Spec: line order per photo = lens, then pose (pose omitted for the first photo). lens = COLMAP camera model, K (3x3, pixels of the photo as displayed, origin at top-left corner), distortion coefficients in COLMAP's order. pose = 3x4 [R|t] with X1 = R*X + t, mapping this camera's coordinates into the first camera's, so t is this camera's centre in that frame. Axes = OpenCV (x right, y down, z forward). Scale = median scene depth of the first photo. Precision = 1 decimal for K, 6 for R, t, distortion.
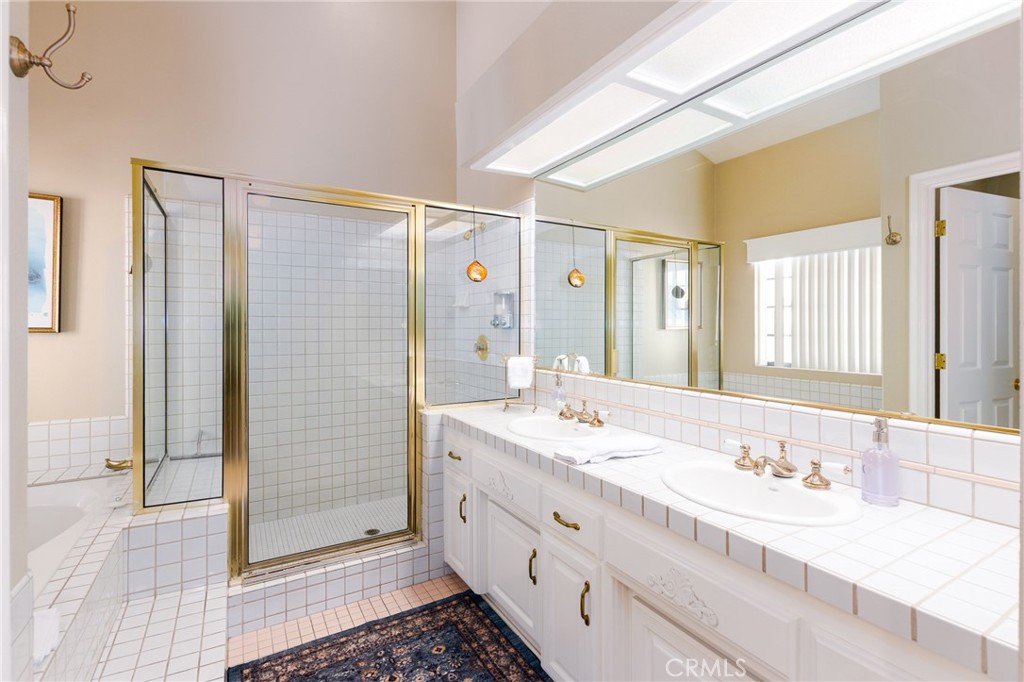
lens RADIAL K [[468.6, 0, 511.2], [0, 468.6, 330.6], [0, 0, 1]] dist [0.004651, -0.001718]
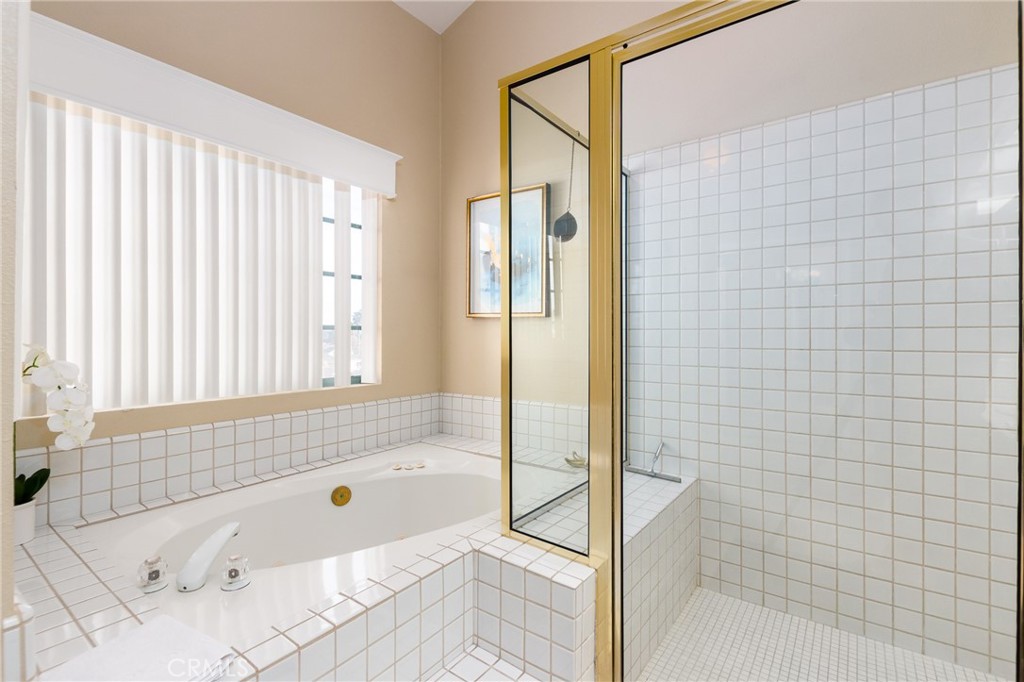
lens RADIAL K [[468.6, 0, 508.0], [0, 468.6, 333.5], [0, 0, 1]] dist [0.004651, -0.001718]
pose [[0.394440, 0.000567, -0.918922, -0.058858], [-0.006842, 0.999974, -0.002320, 0.043926], [0.918896, 0.007202, 0.394433, 0.530697]]
